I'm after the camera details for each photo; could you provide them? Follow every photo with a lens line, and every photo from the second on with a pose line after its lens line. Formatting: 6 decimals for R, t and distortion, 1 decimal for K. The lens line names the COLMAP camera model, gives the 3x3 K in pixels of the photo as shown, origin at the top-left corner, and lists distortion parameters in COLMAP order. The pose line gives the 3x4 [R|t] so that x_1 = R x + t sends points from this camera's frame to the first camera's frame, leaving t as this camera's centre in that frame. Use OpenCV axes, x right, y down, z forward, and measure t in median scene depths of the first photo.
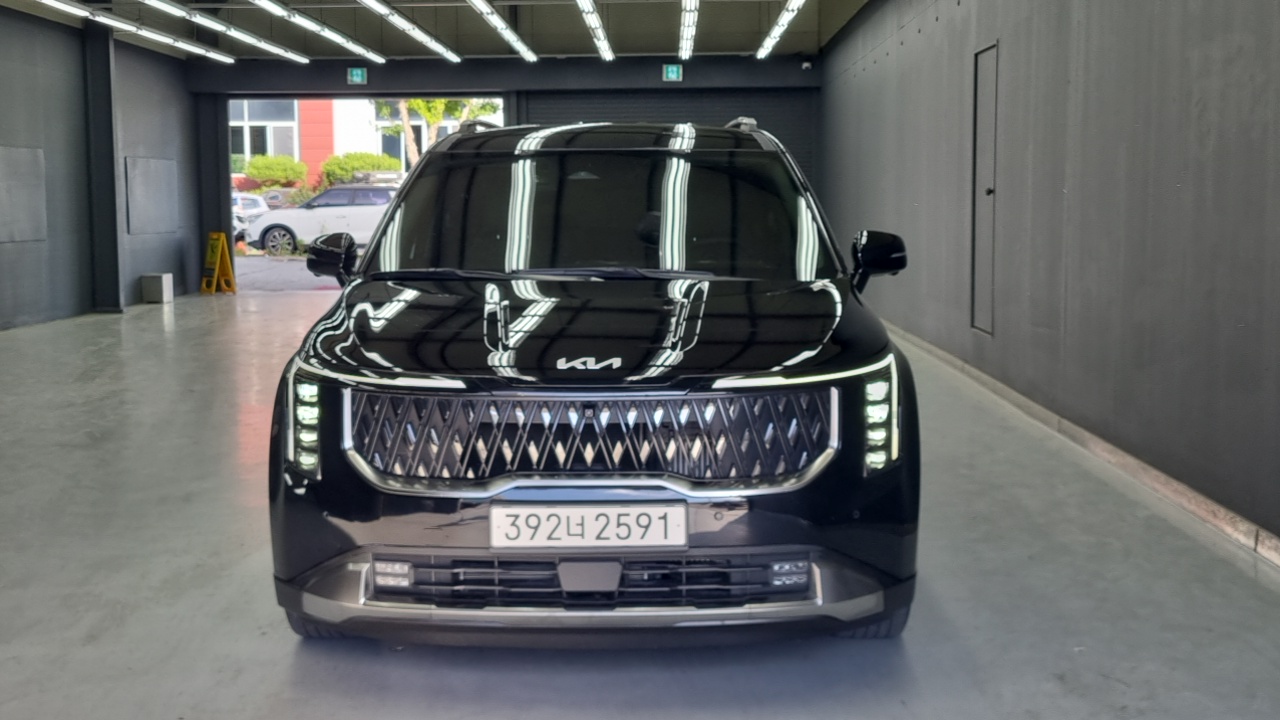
lens RADIAL K [[1417.3, 0, 641.0], [0, 1417.3, 364.9], [0, 0, 1]] dist [0.050933, 0.000000]
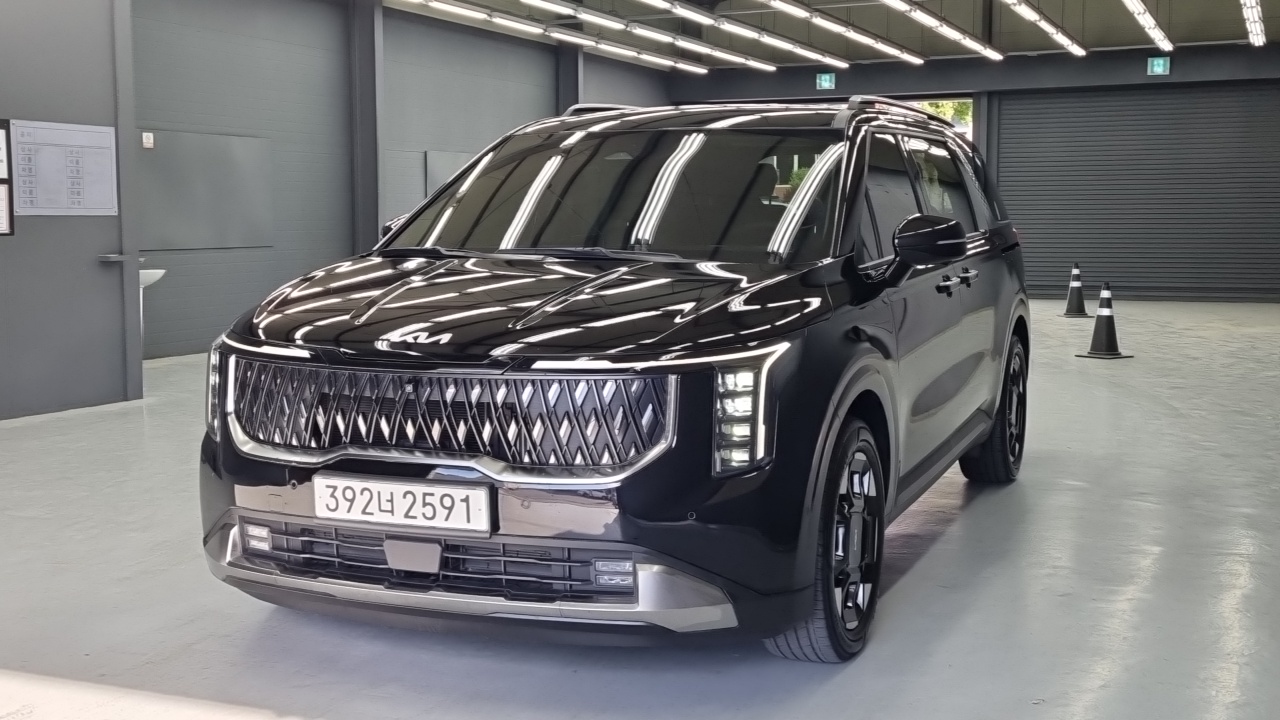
lens RADIAL K [[1438.8, 0, 640.5], [0, 1438.8, 354.3], [0, 0, 1]] dist [0.000149, 0.000000]
pose [[0.931206, 0.037811, -0.362528, 0.461725], [-0.043316, 0.999036, -0.007065, 0.010714], [0.361912, 0.022282, 0.931946, 0.131858]]
